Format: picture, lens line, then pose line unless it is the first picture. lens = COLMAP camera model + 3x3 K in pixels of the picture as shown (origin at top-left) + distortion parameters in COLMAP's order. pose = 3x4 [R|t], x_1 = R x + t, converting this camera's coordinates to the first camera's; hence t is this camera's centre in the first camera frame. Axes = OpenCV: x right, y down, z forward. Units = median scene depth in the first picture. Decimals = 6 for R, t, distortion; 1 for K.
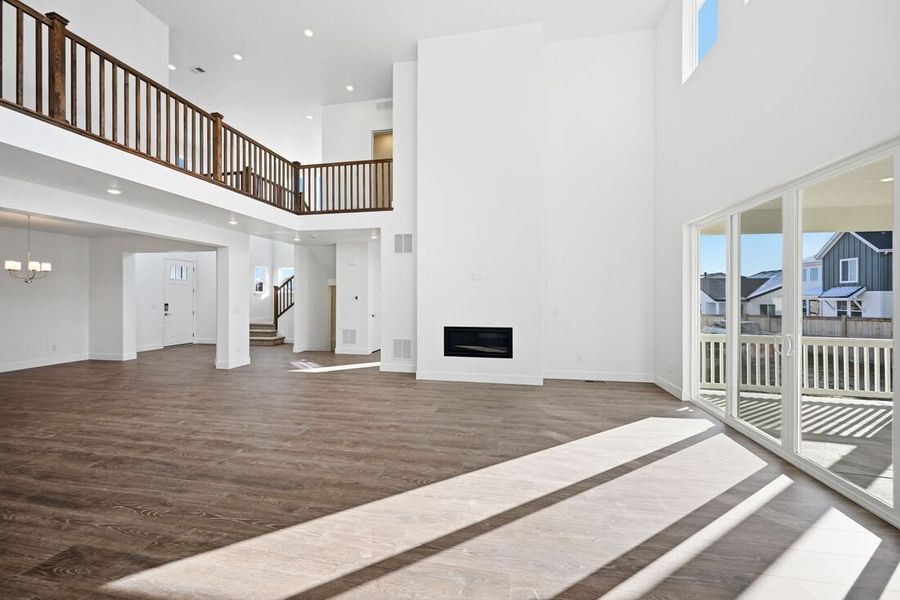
lens RADIAL K [[361.3, 0, 451.4], [0, 361.3, 297.1], [0, 0, 1]] dist [0.002847, -0.000129]
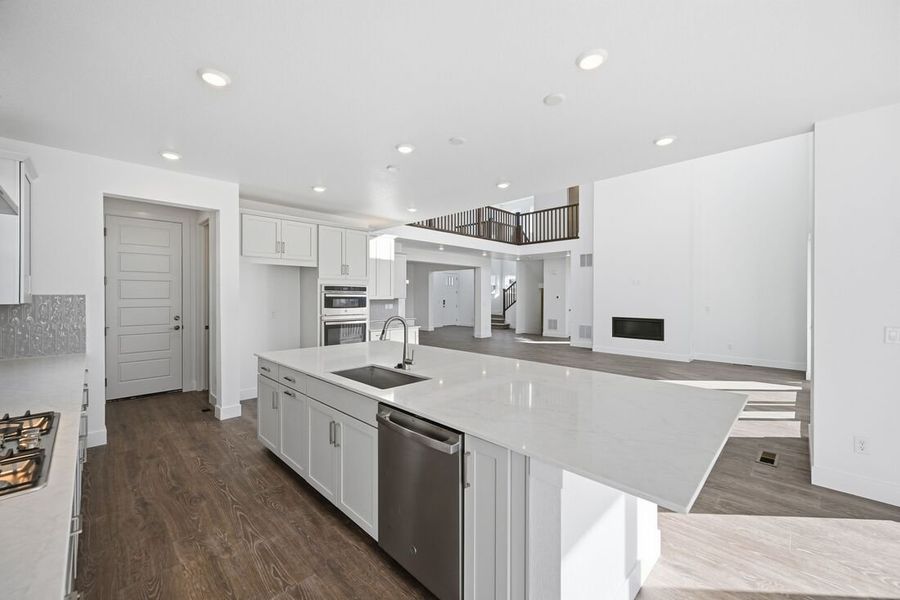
lens RADIAL K [[361.3, 0, 448.8], [0, 361.3, 297.5], [0, 0, 1]] dist [0.002847, -0.000129]
pose [[0.831678, 0.002884, -0.555250, 0.174608], [-0.000243, 0.999988, 0.004831, -0.003449], [0.555258, -0.003883, 0.831669, -0.425928]]
